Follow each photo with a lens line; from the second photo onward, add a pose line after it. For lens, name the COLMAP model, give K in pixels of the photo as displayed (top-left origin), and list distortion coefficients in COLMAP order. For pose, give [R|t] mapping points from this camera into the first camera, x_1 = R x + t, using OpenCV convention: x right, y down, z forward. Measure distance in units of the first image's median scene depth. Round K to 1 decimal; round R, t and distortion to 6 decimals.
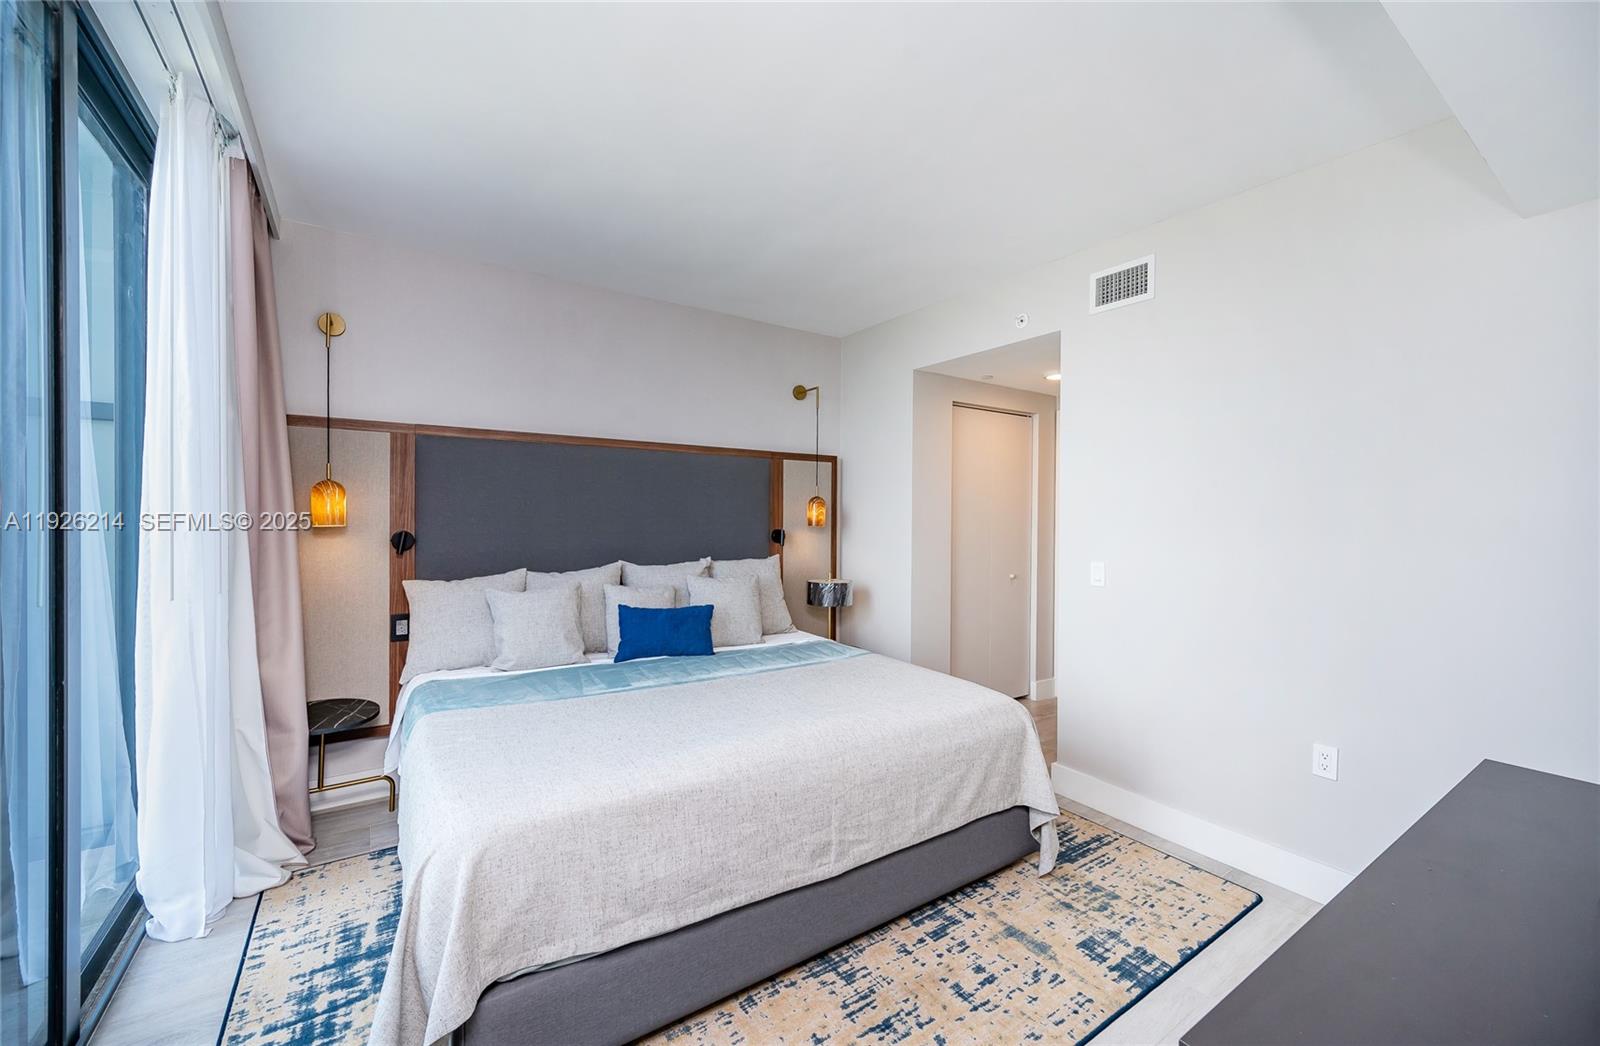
lens RADIAL K [[621.2, 0, 802.6], [0, 621.2, 521.7], [0, 0, 1]] dist [-0.000758, -0.000836]
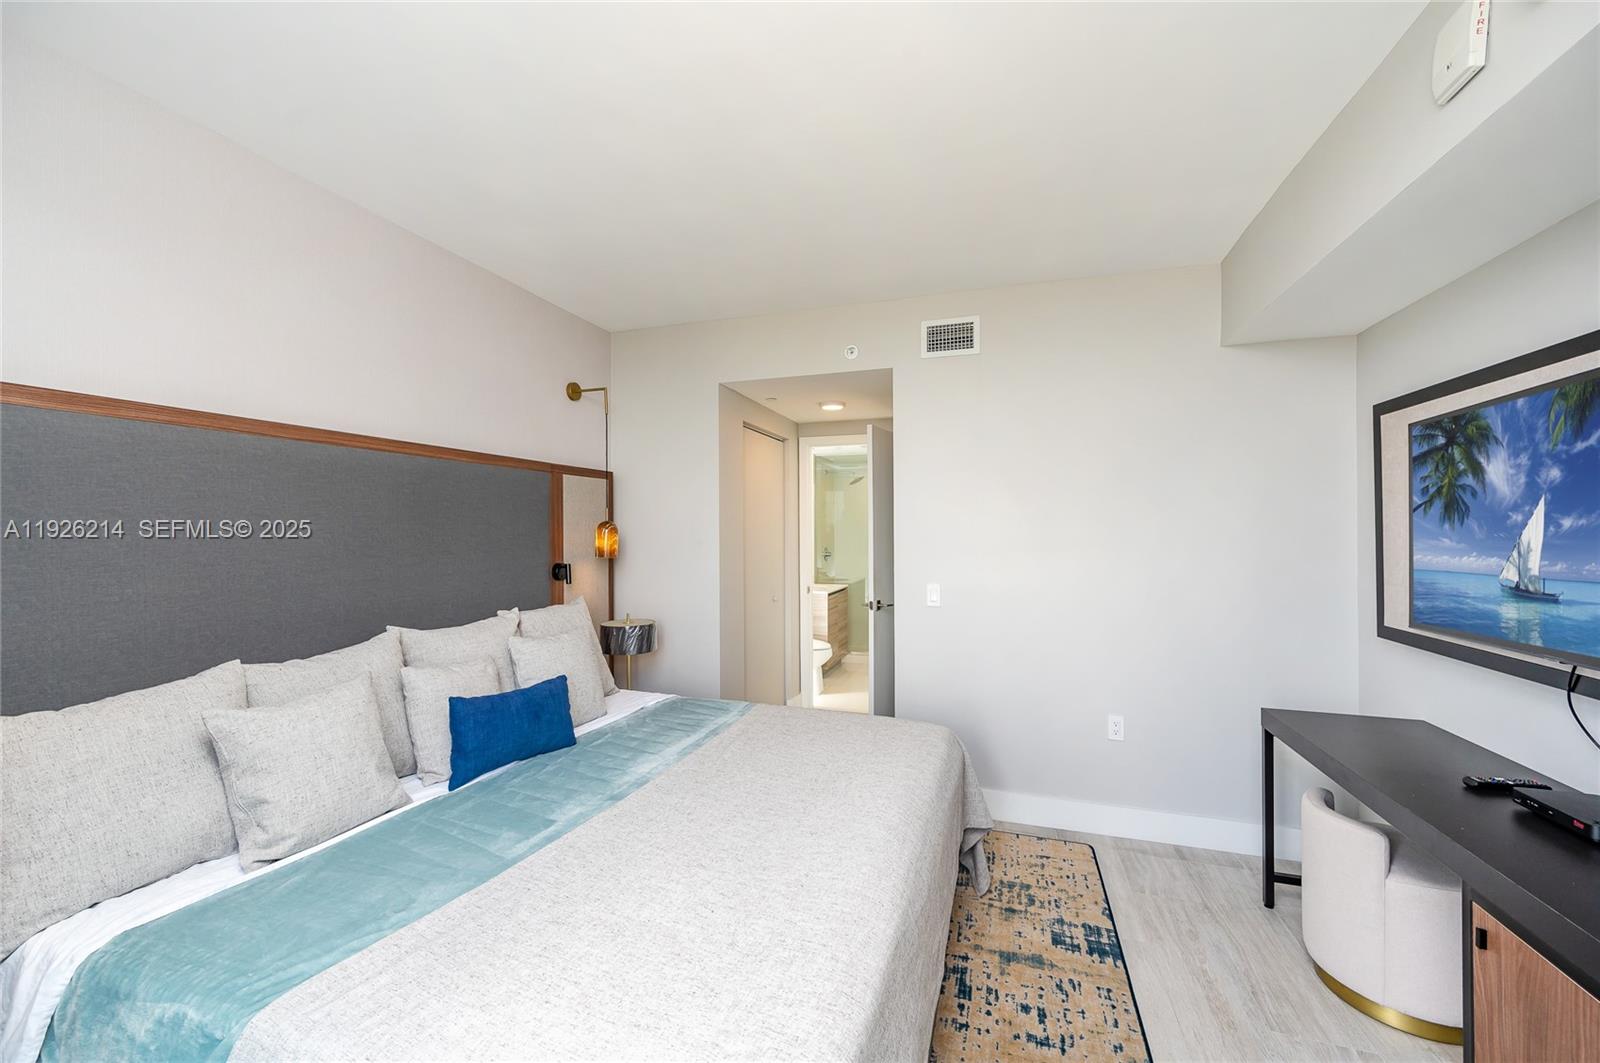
lens RADIAL K [[632.3, 0, 789.4], [0, 632.3, 526.6], [0, 0, 1]] dist [-0.001738, 0.001309]
pose [[0.796914, -0.006320, 0.604059, -0.407597], [0.015385, 0.999833, -0.009836, -0.030553], [-0.603896, 0.017131, 0.796879, 0.267045]]
